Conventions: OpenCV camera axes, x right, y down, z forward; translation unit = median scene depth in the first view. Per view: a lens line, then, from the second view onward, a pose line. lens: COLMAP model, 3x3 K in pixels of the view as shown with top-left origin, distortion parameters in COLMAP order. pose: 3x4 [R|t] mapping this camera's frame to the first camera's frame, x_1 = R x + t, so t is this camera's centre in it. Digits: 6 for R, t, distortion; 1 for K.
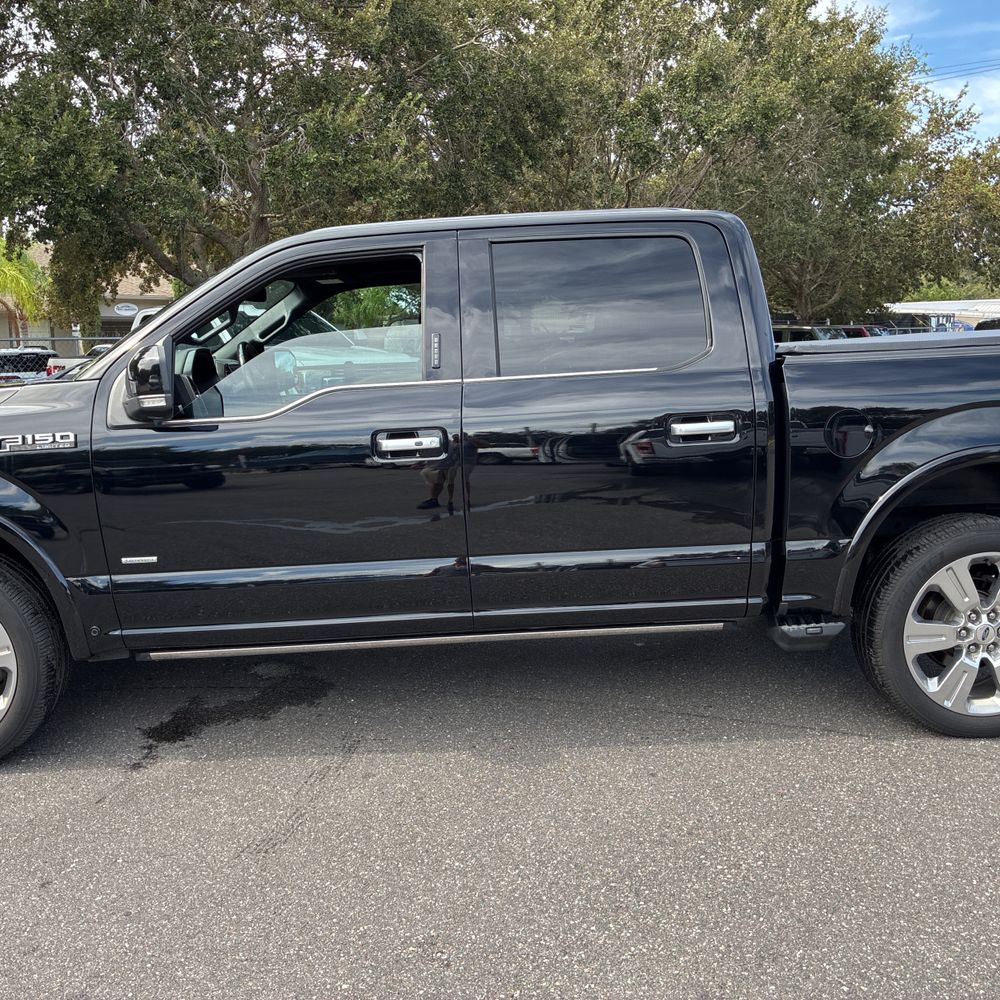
lens RADIAL K [[1017.1, 0, 475.7], [0, 1017.1, 485.3], [0, 0, 1]] dist [0.027950, 0.001358]
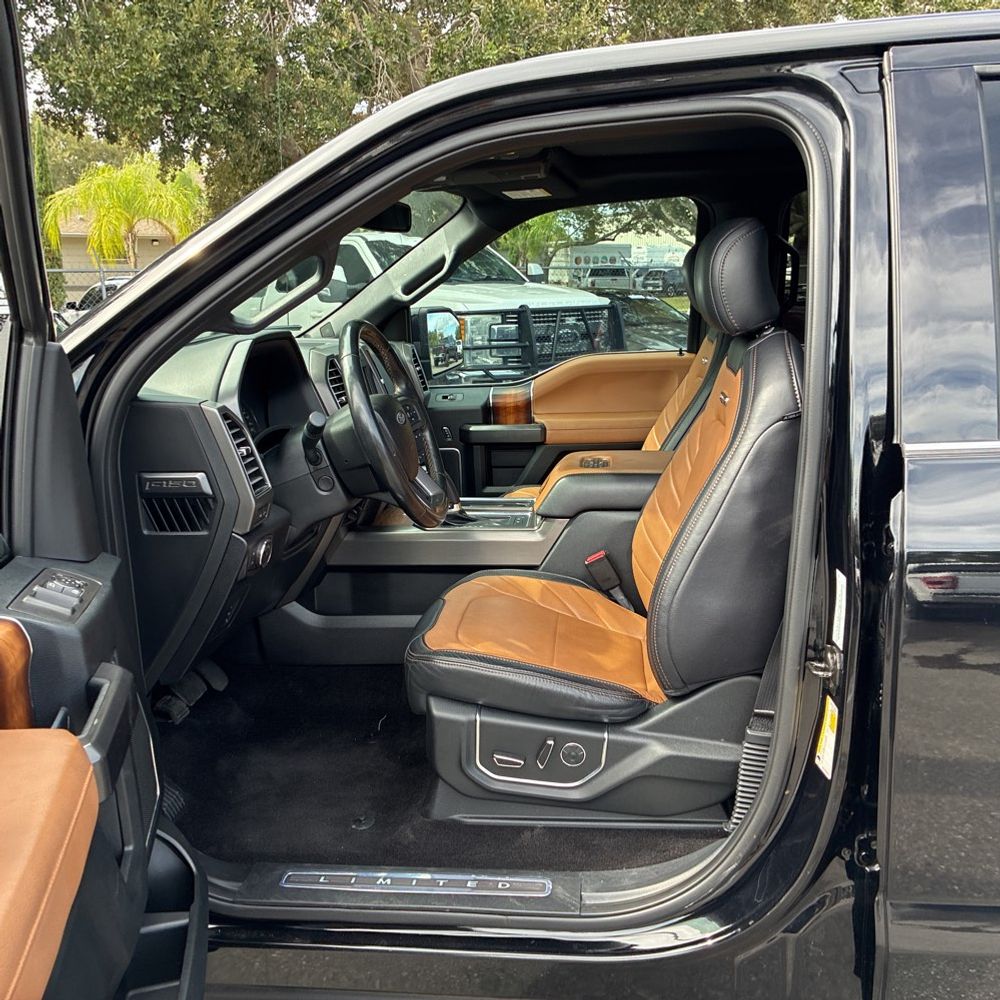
lens RADIAL K [[1000.4, 0, 498.4], [0, 1000.4, 516.3], [0, 0, 1]] dist [-0.012197, -0.006891]
pose [[0.990622, 0.038542, -0.131083, -0.030921], [-0.024854, 0.994214, 0.104499, -0.031582], [0.134352, -0.100262, 0.985848, 0.171473]]
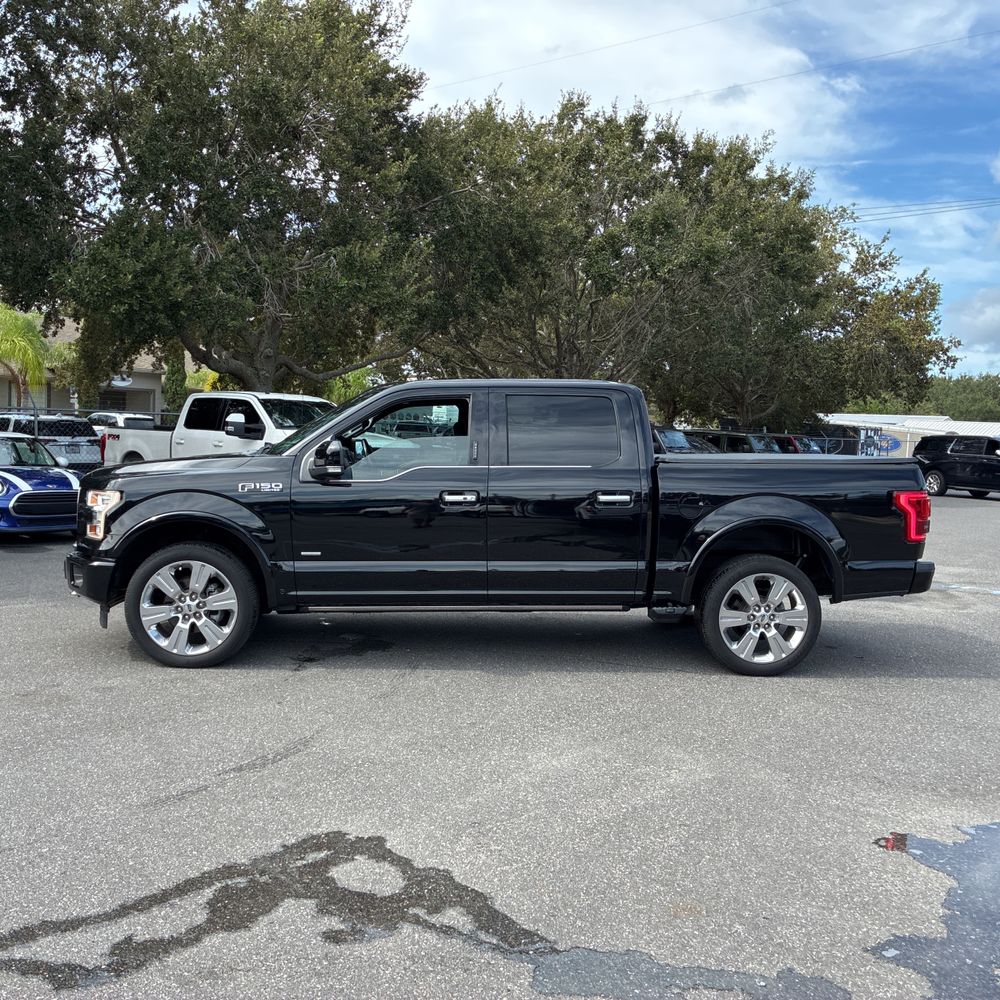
lens RADIAL K [[1017.1, 0, 475.7], [0, 1017.1, 485.3], [0, 0, 1]] dist [0.027950, 0.001358]
pose [[0.997869, 0.052875, 0.038234, -0.028458], [-0.049564, 0.995326, -0.082887, 0.023436], [-0.042438, 0.080815, 0.995825, -0.230620]]
